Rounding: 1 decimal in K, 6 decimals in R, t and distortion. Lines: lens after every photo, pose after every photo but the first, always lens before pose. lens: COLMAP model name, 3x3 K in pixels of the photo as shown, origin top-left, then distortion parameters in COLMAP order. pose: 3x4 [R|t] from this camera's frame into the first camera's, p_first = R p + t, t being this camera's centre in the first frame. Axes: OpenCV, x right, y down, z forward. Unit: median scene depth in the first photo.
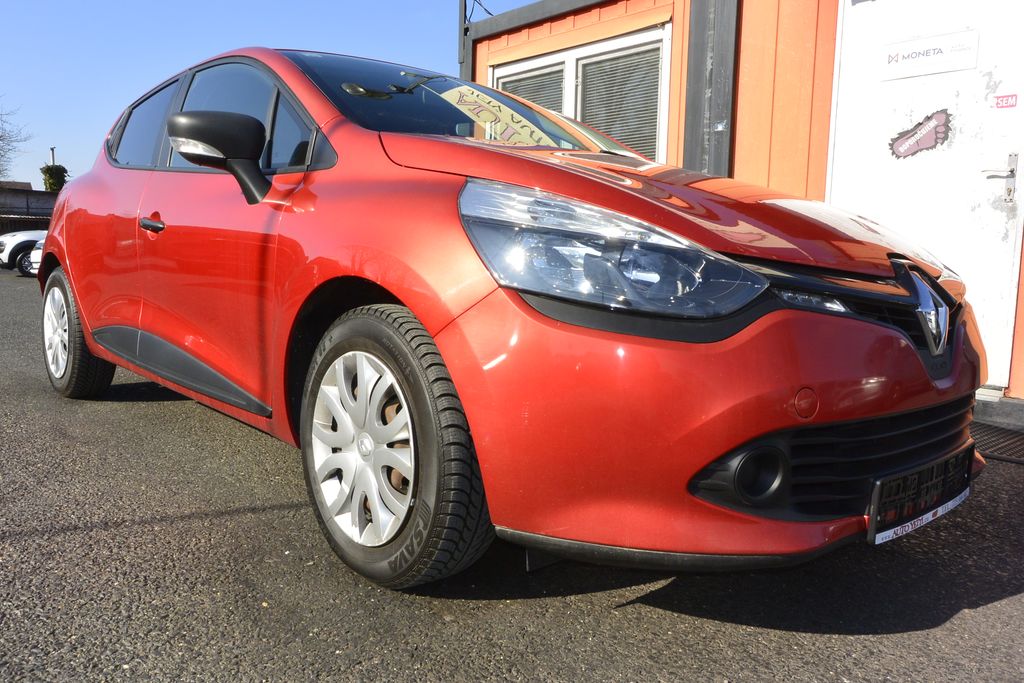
lens RADIAL K [[780.0, 0, 510.4], [0, 780.0, 339.8], [0, 0, 1]] dist [0.013770, -0.007252]
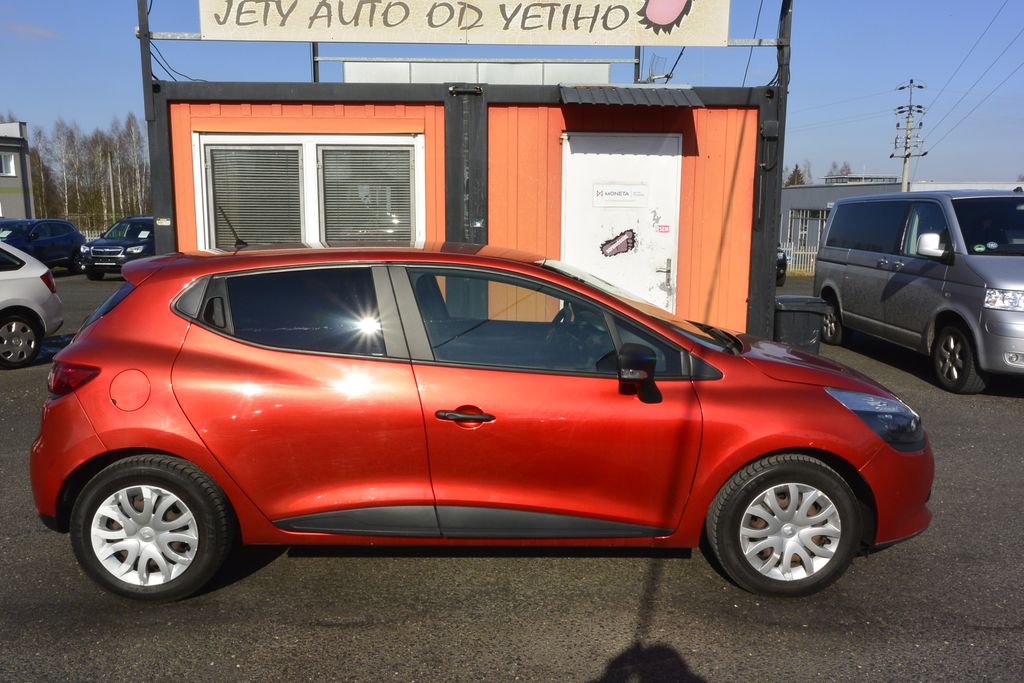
lens RADIAL K [[780.0, 0, 510.6], [0, 780.0, 345.8], [0, 0, 1]] dist [0.013770, -0.007252]
pose [[0.647632, -0.149021, 0.747239, -0.861304], [0.094854, 0.988827, 0.114991, -0.259530], [-0.756026, -0.003594, 0.654532, 0.111181]]
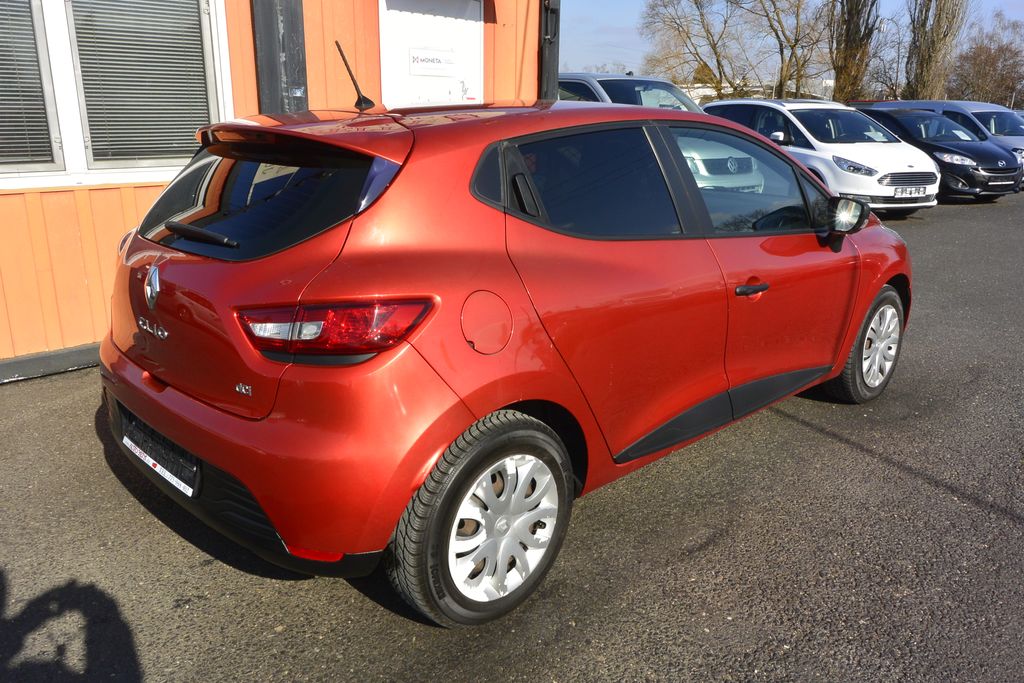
lens RADIAL K [[780.0, 0, 507.5], [0, 780.0, 337.5], [0, 0, 1]] dist [0.013770, -0.007252]
pose [[-0.030209, -0.306772, 0.951303, -1.021789], [0.099130, 0.946126, 0.308251, -0.309772], [-0.994616, 0.103615, 0.001829, 0.904576]]
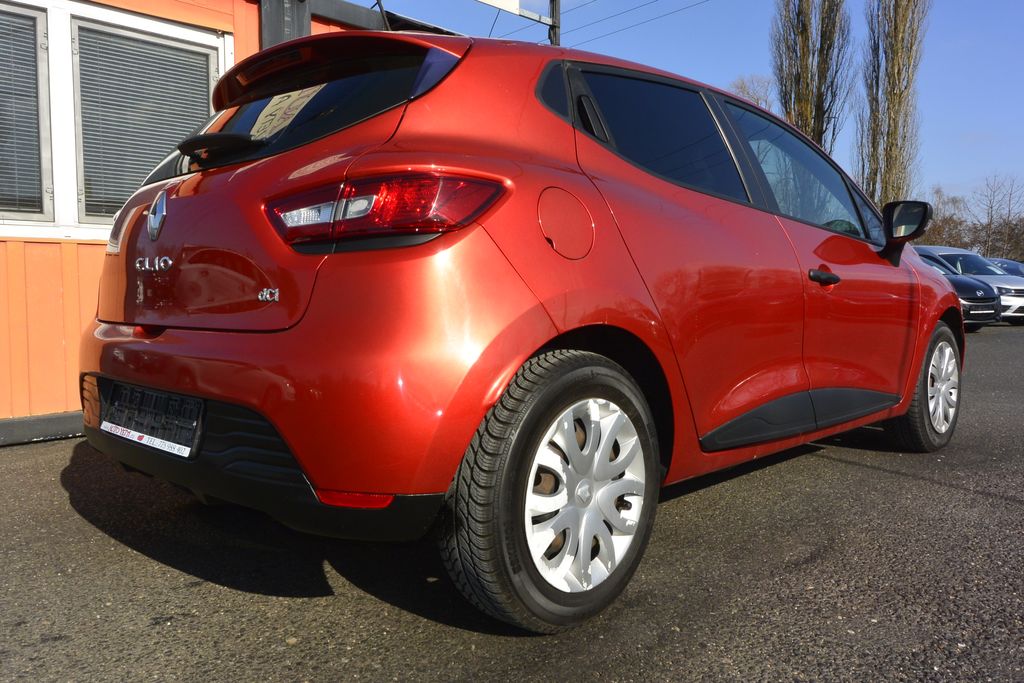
lens RADIAL K [[780.0, 0, 506.8], [0, 780.0, 339.8], [0, 0, 1]] dist [0.013770, -0.007252]
pose [[-0.062595, -0.095864, 0.993424, -0.958816], [0.107114, 0.988982, 0.102184, -0.145357], [-0.992274, 0.112806, -0.051637, 0.979637]]
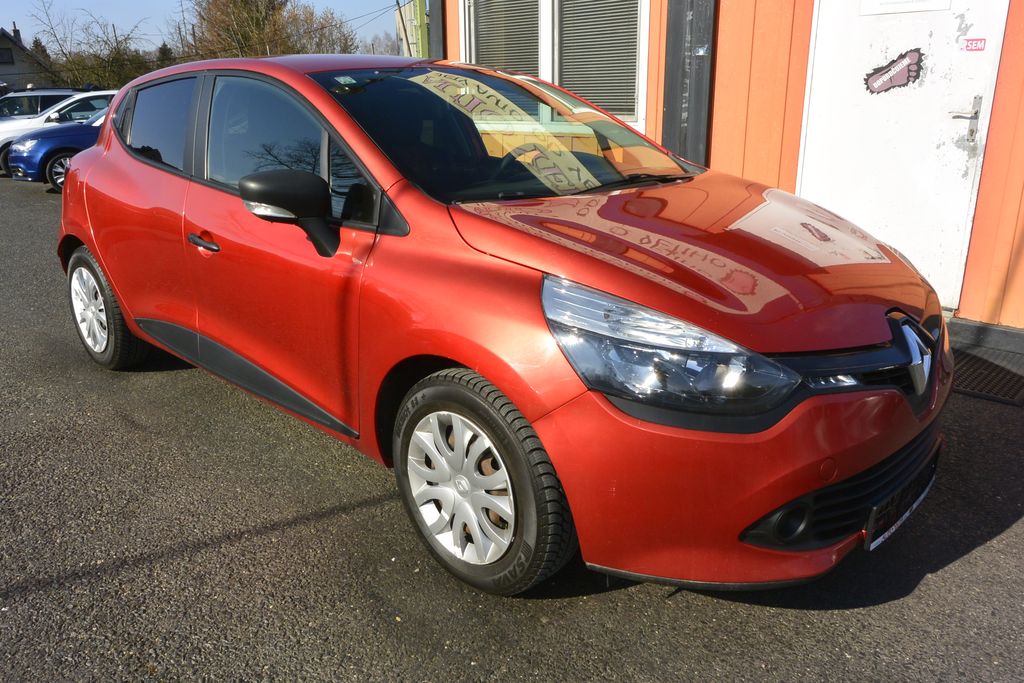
lens RADIAL K [[780.0, 0, 510.3], [0, 780.0, 340.5], [0, 0, 1]] dist [0.013770, -0.007252]
pose [[0.996840, -0.056340, 0.055997, -0.070926], [0.044221, 0.979205, 0.197993, -0.139627], [-0.065988, -0.194891, 0.978603, -0.068542]]
